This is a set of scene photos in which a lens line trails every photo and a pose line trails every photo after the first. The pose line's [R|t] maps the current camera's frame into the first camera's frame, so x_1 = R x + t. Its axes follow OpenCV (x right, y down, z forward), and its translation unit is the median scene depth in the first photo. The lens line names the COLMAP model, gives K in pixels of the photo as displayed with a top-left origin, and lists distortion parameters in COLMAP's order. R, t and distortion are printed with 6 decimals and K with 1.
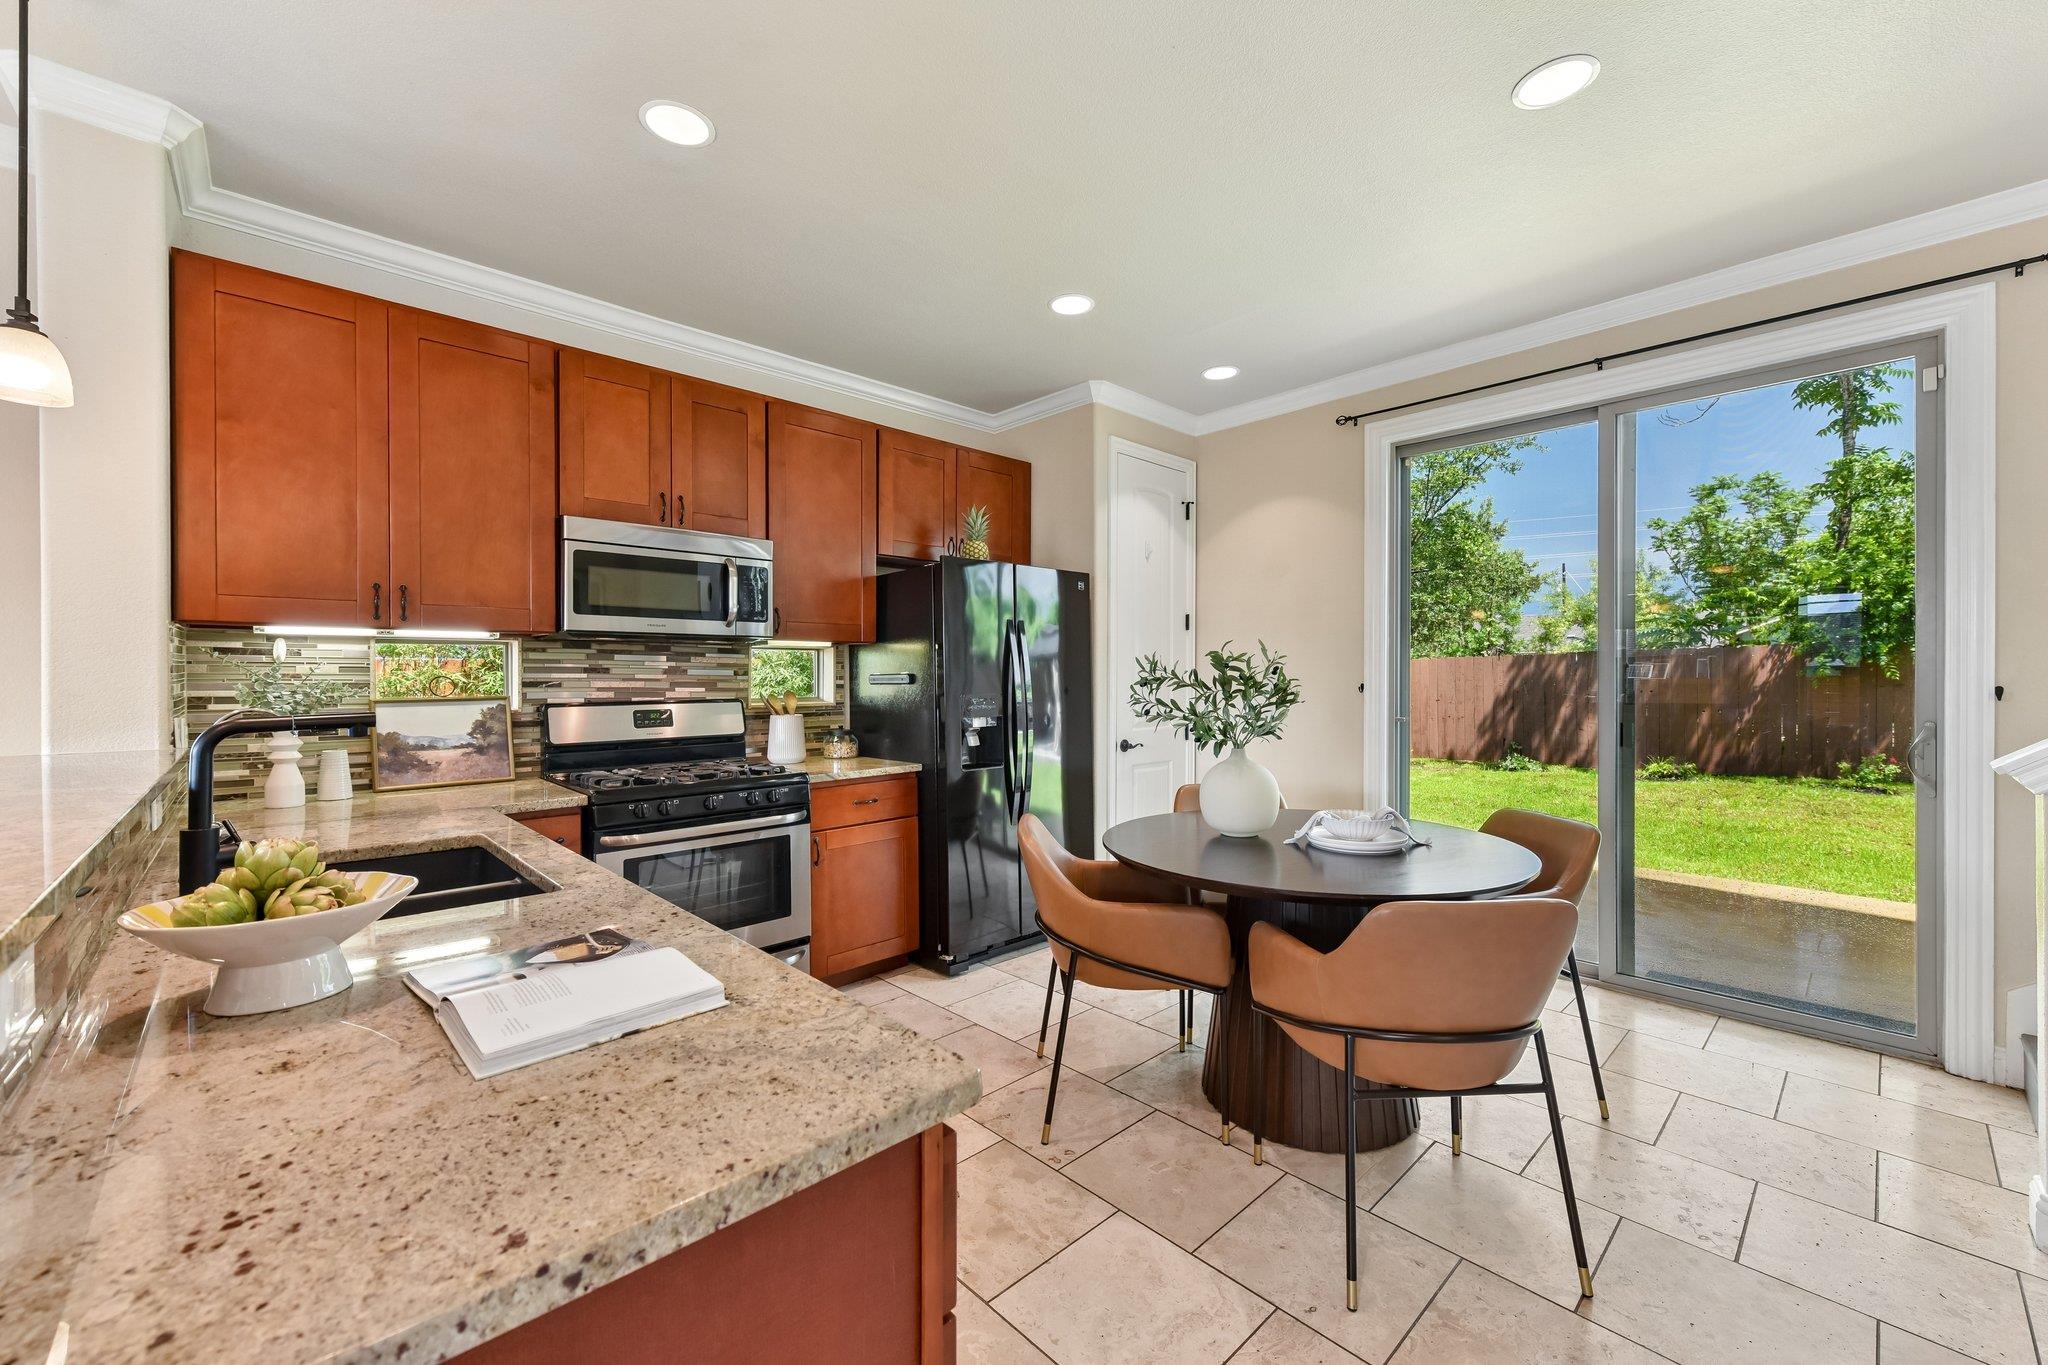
lens RADIAL K [[811.0, 0, 1058.1], [0, 811.0, 674.7], [0, 0, 1]] dist [0.000385, -0.000774]
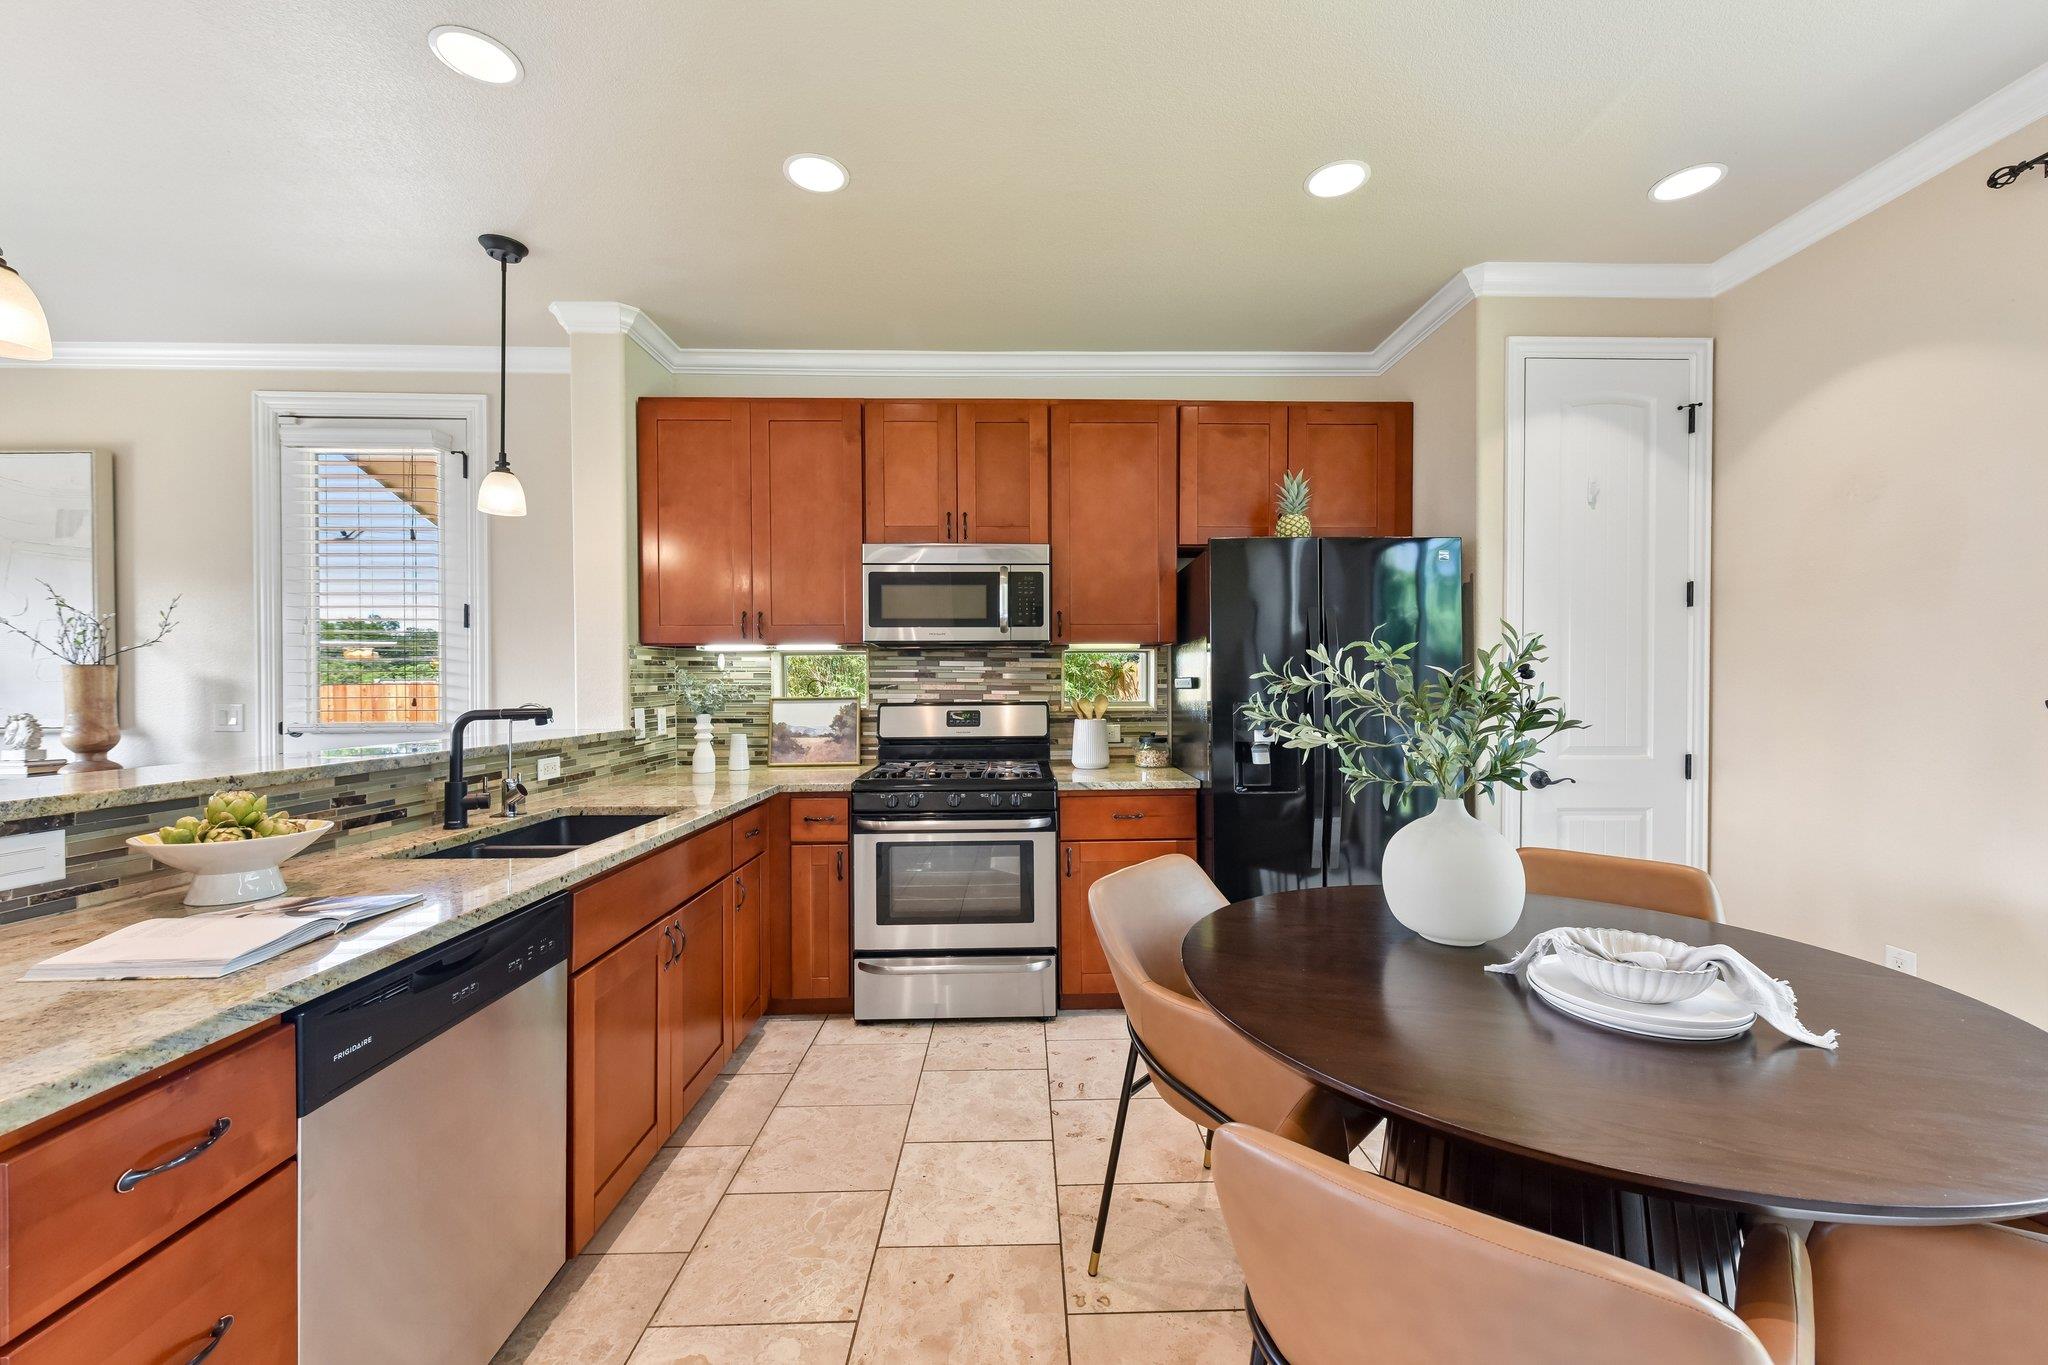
lens RADIAL K [[811.0, 0, 1033.2], [0, 811.0, 685.6], [0, 0, 1]] dist [0.000385, -0.000774]
pose [[0.726612, 0.004862, -0.687030, 0.339586], [0.002686, 0.999947, 0.009917, -0.001281], [0.687042, -0.009052, 0.726561, 0.277423]]
